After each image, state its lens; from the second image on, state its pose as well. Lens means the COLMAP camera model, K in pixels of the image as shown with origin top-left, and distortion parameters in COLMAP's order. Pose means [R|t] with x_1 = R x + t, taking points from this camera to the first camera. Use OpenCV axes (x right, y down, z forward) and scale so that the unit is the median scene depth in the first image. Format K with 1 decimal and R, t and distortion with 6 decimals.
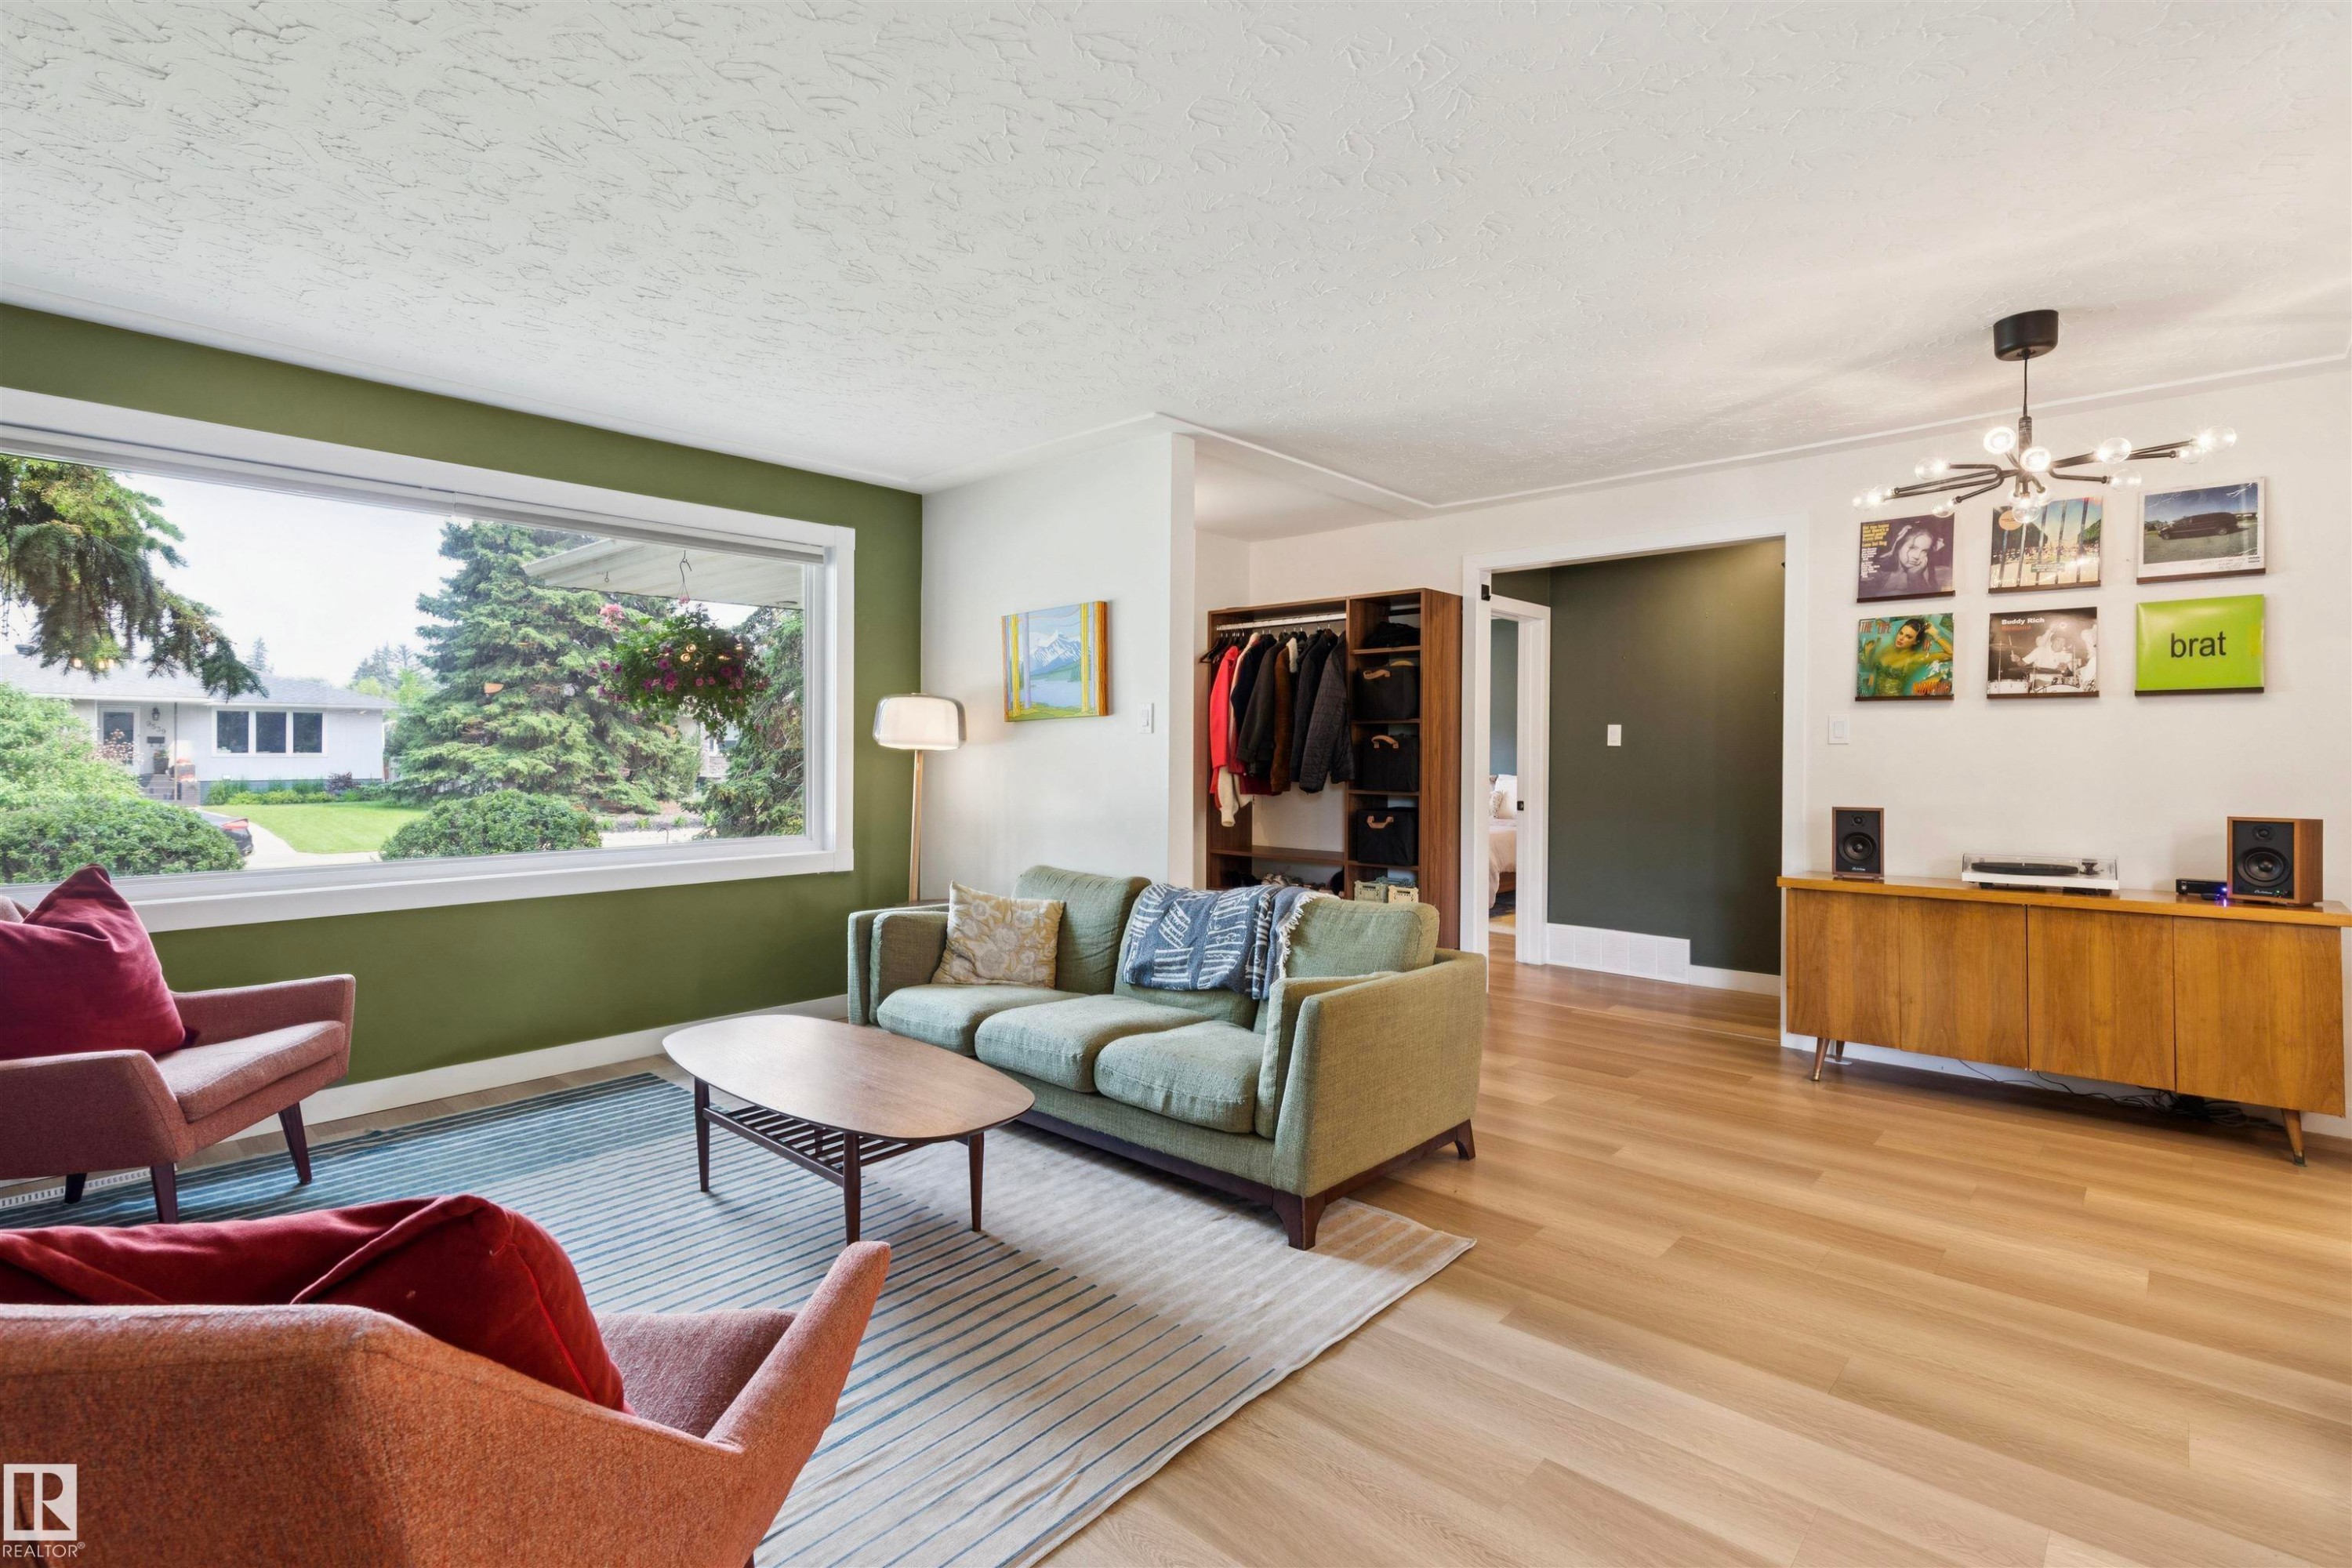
lens RADIAL K [[1086.8, 0, 1236.8], [0, 1086.8, 751.3], [0, 0, 1]] dist [0.009498, -0.003312]
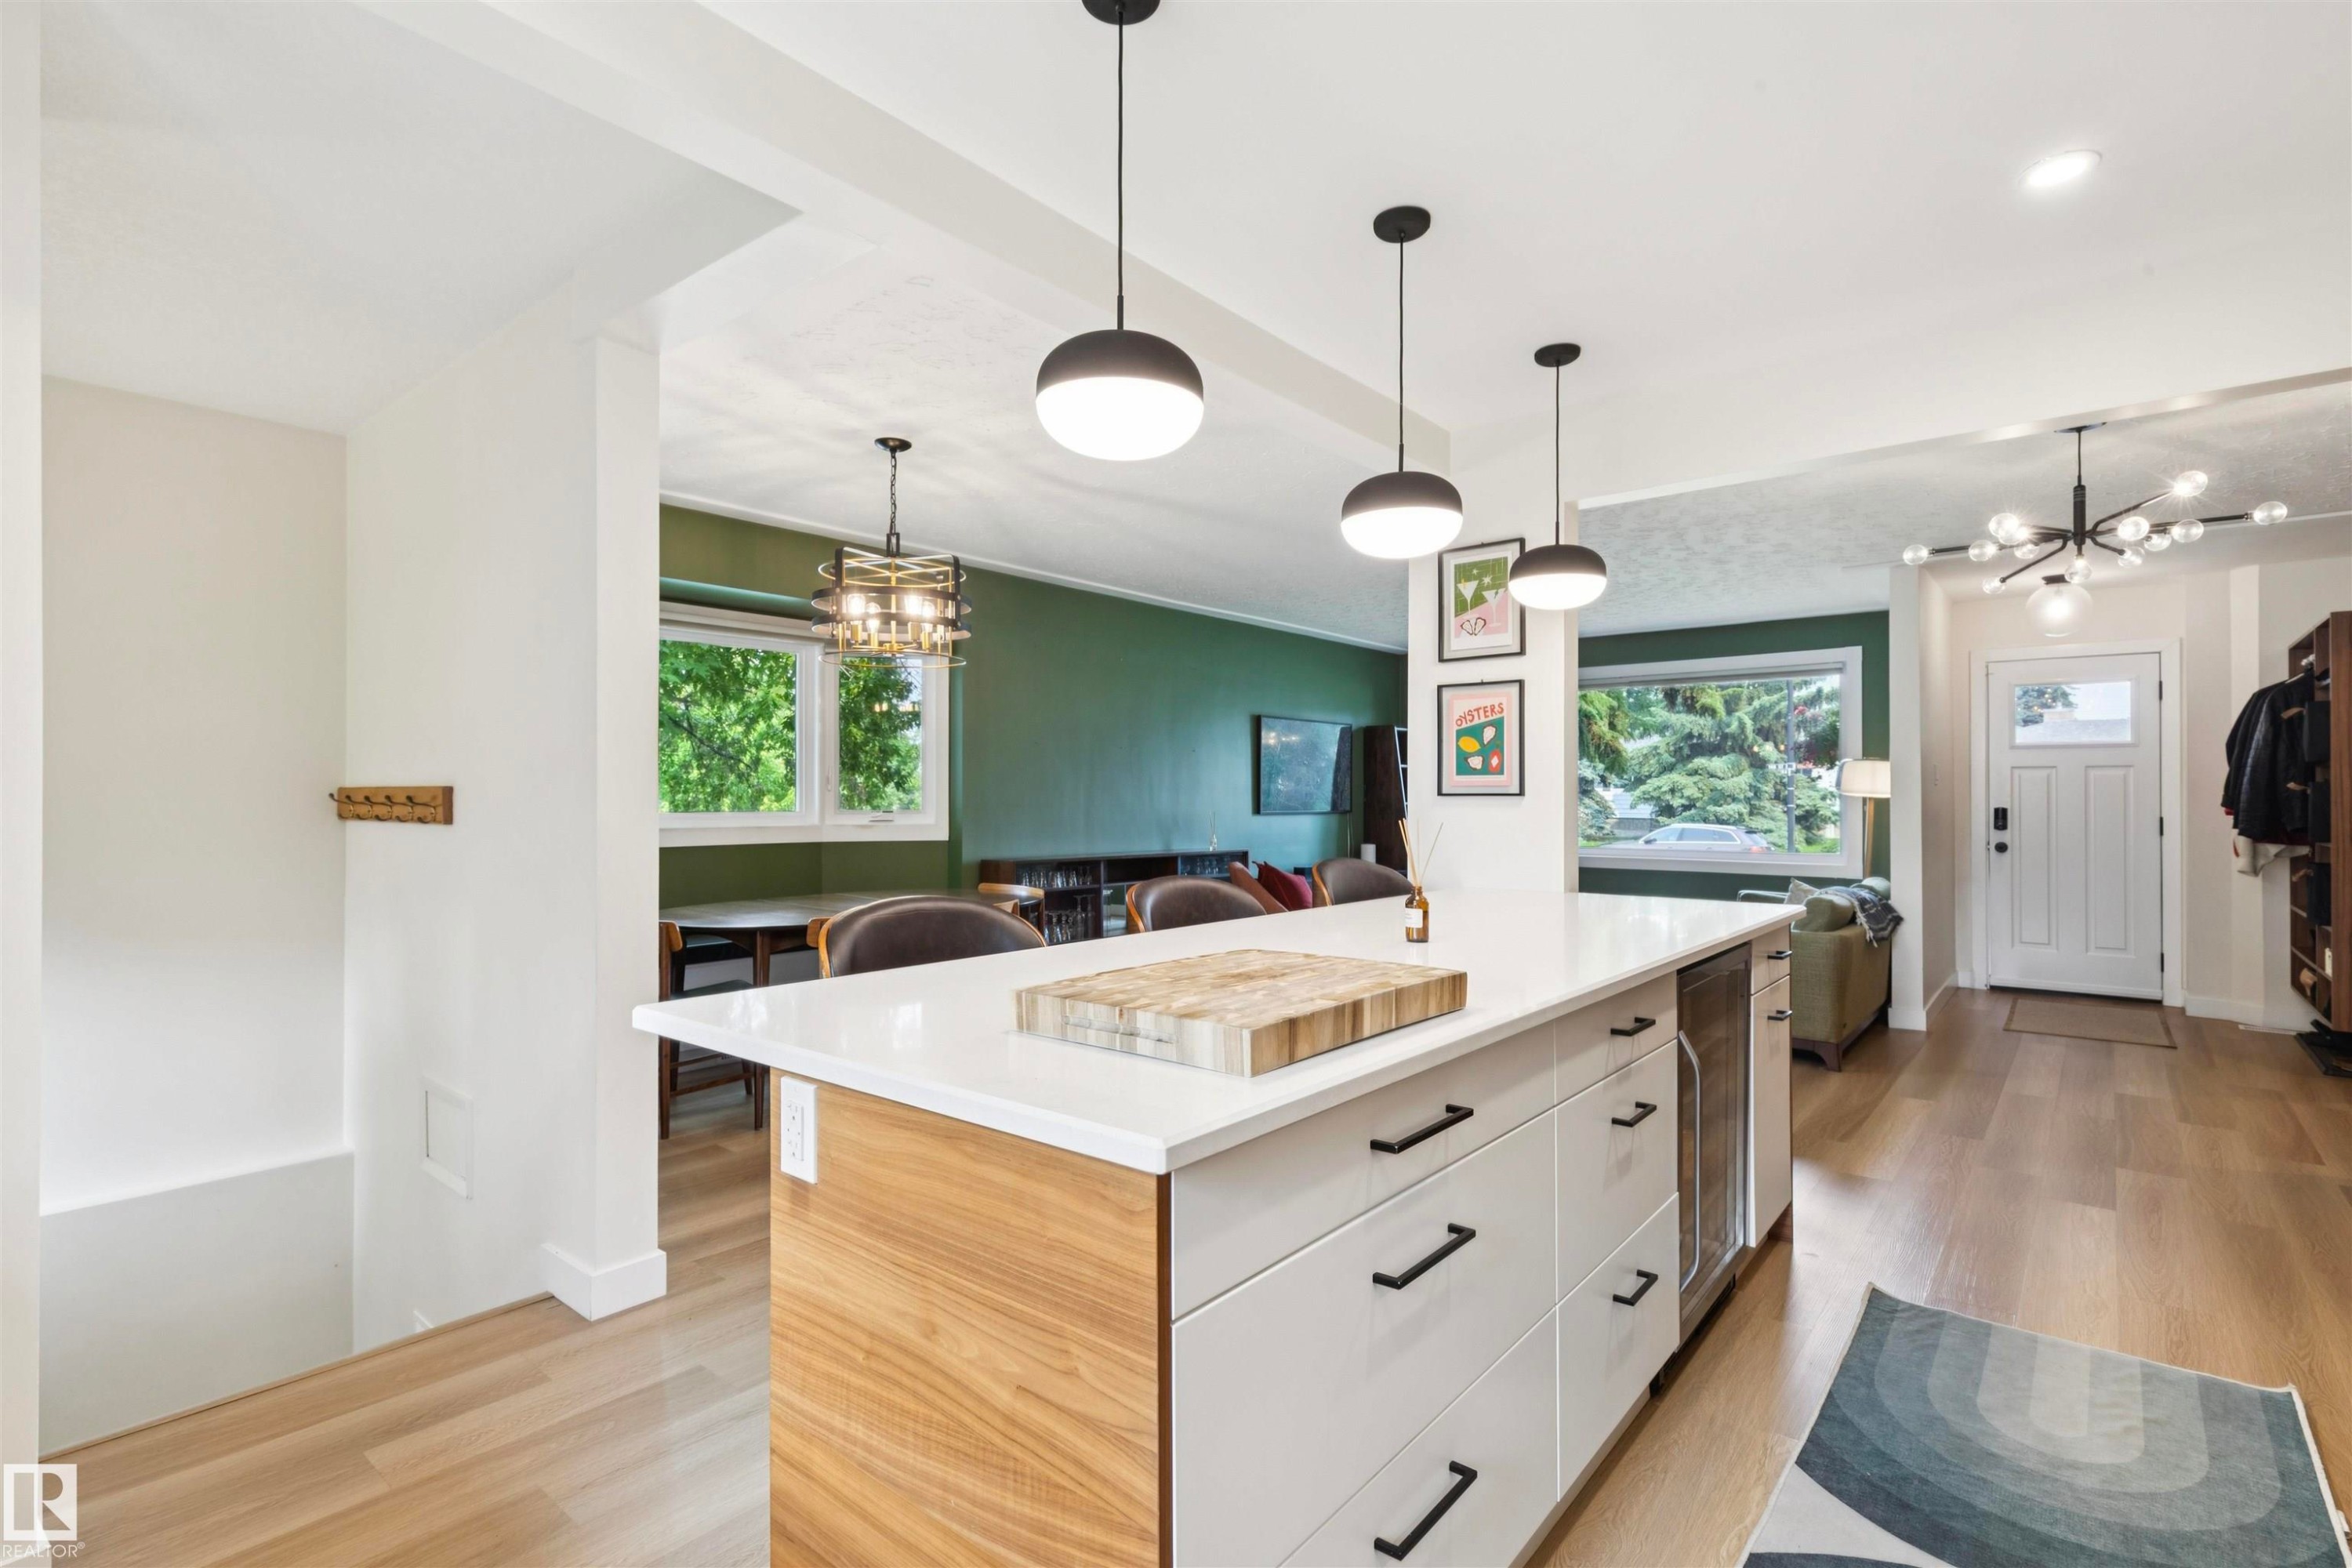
lens RADIAL K [[1086.8, 0, 1177.5], [0, 1086.8, 789.7], [0, 0, 1]] dist [0.009498, -0.003312]
pose [[0.016235, -0.008266, -0.999834, 1.238800], [-0.004986, 0.999953, -0.008348, 0.005691], [0.999856, 0.005121, 0.016193, 0.071747]]
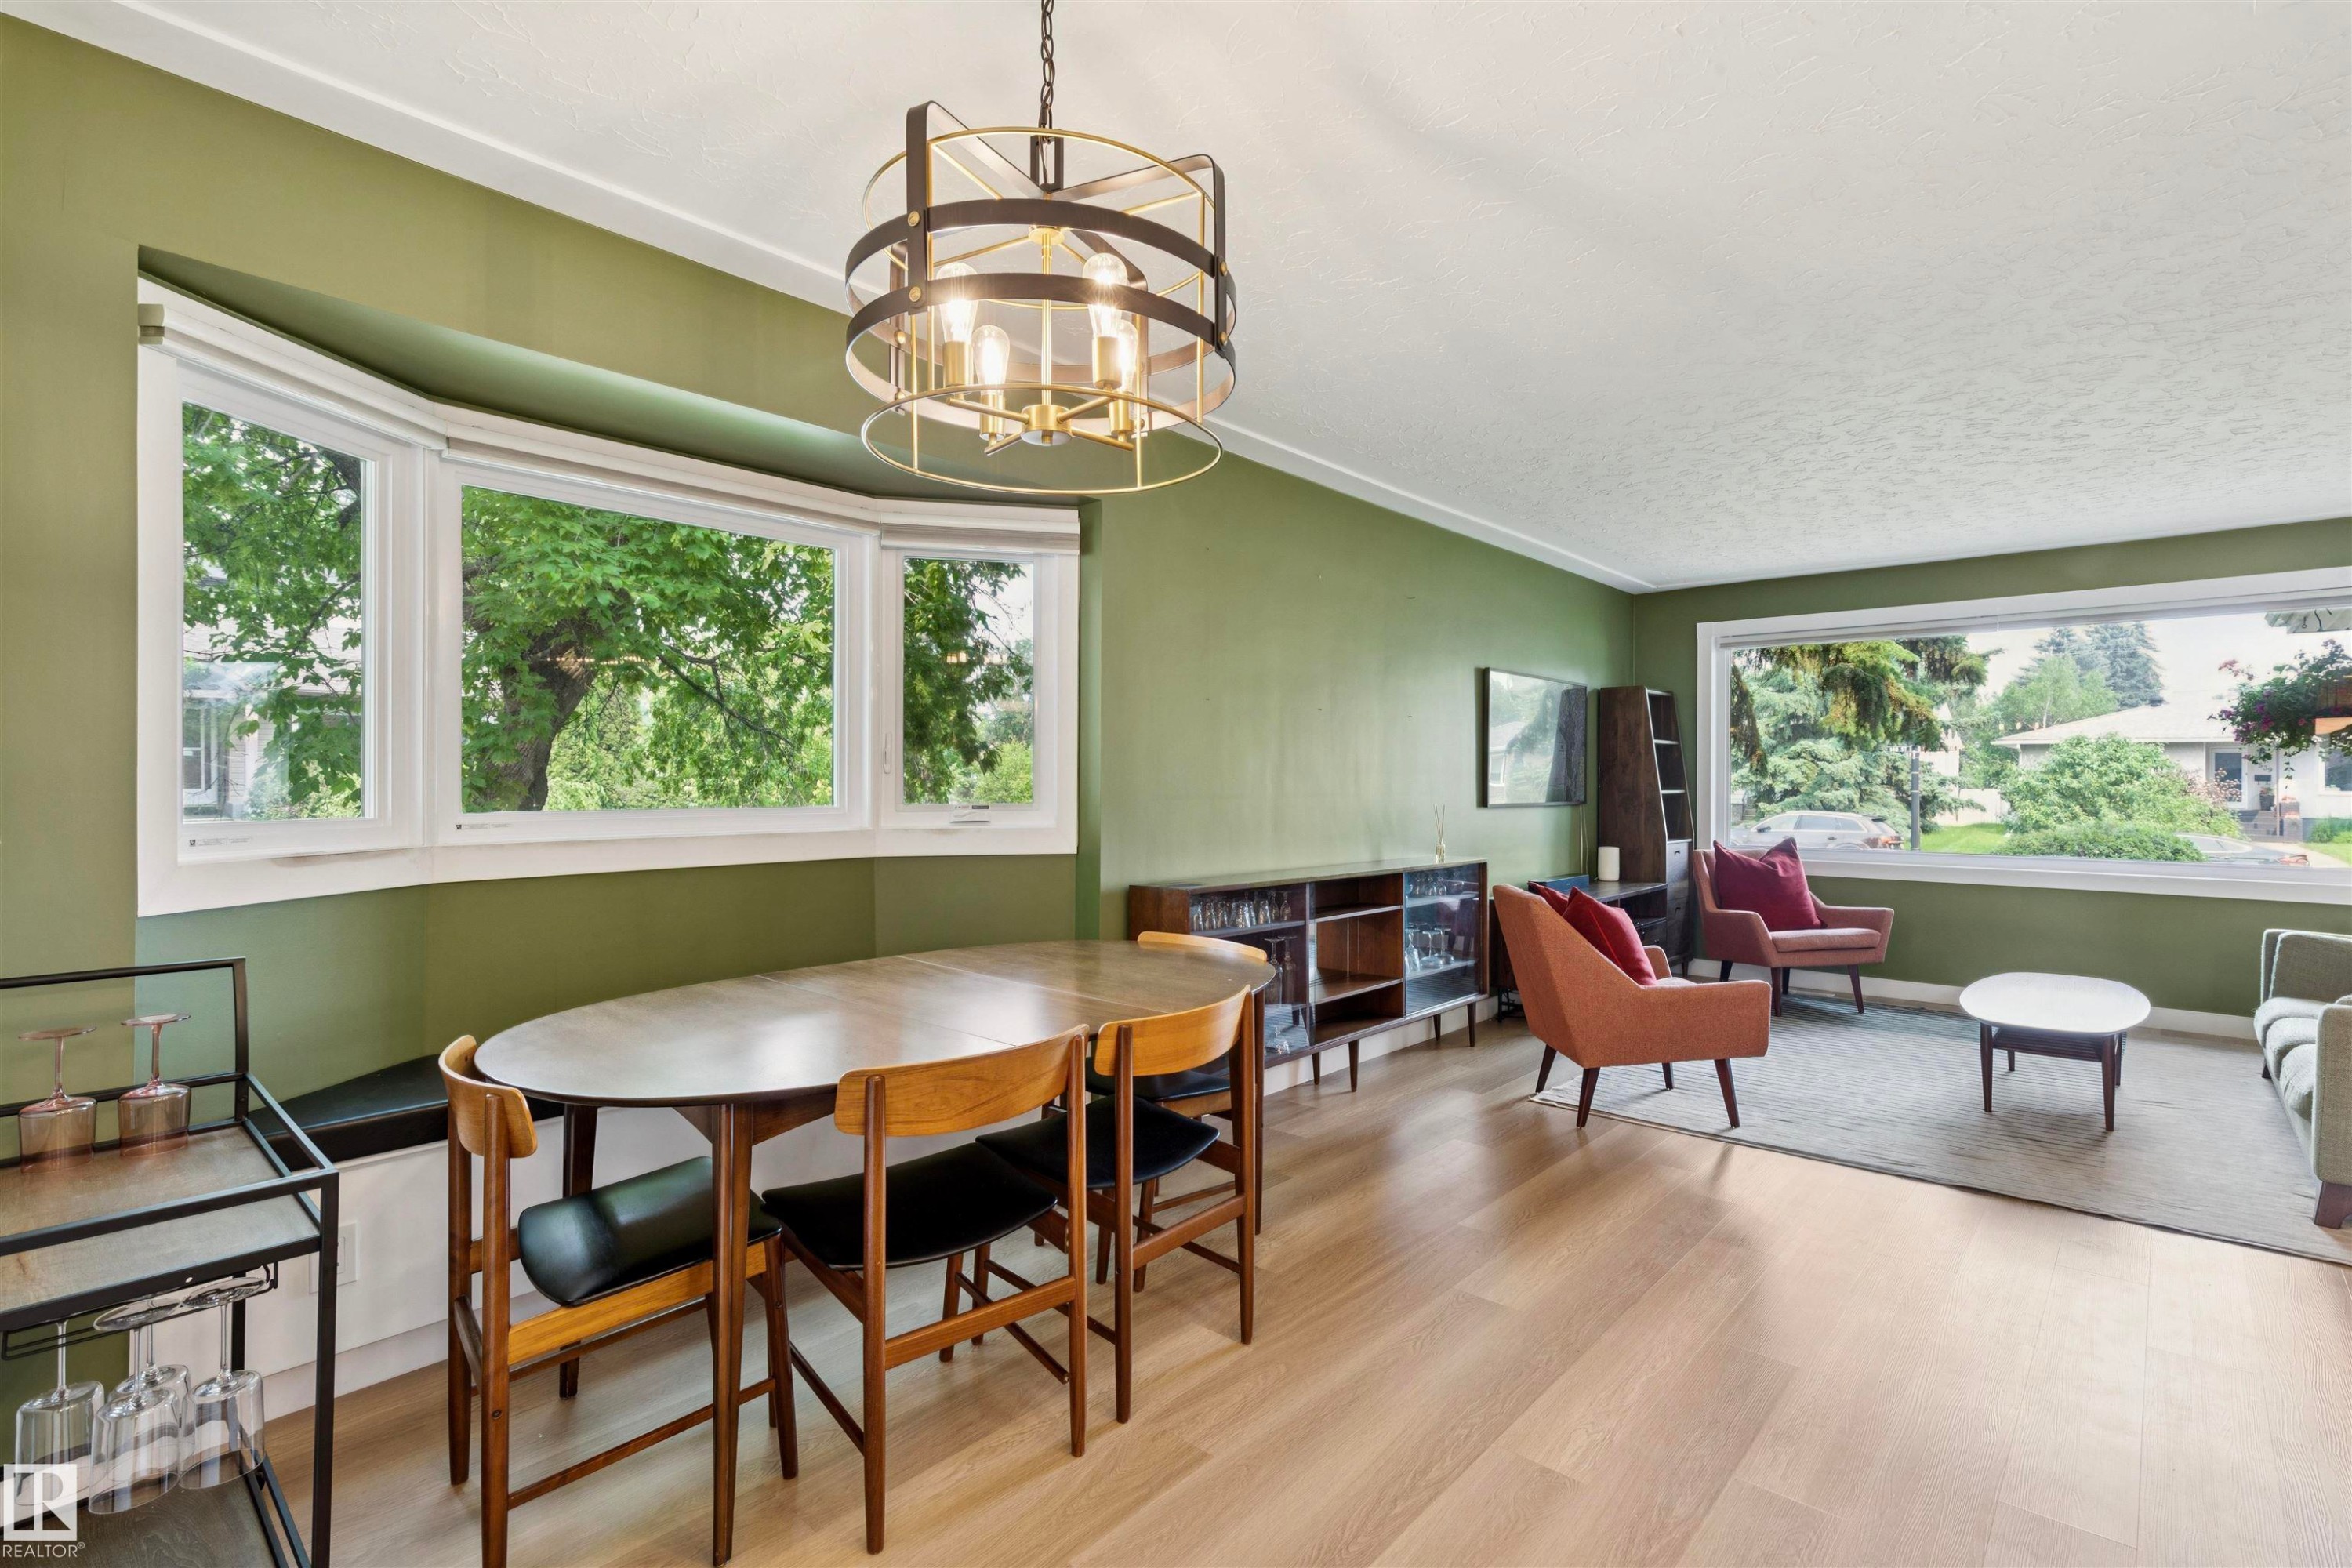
lens RADIAL K [[1086.8, 0, 1197.4], [0, 1086.8, 777.4], [0, 0, 1]] dist [0.009498, -0.003312]
pose [[-0.013530, -0.004454, -0.999899, 0.727632], [-0.006389, 0.999970, -0.004368, 0.002802], [0.999888, 0.006329, -0.013558, -0.084796]]
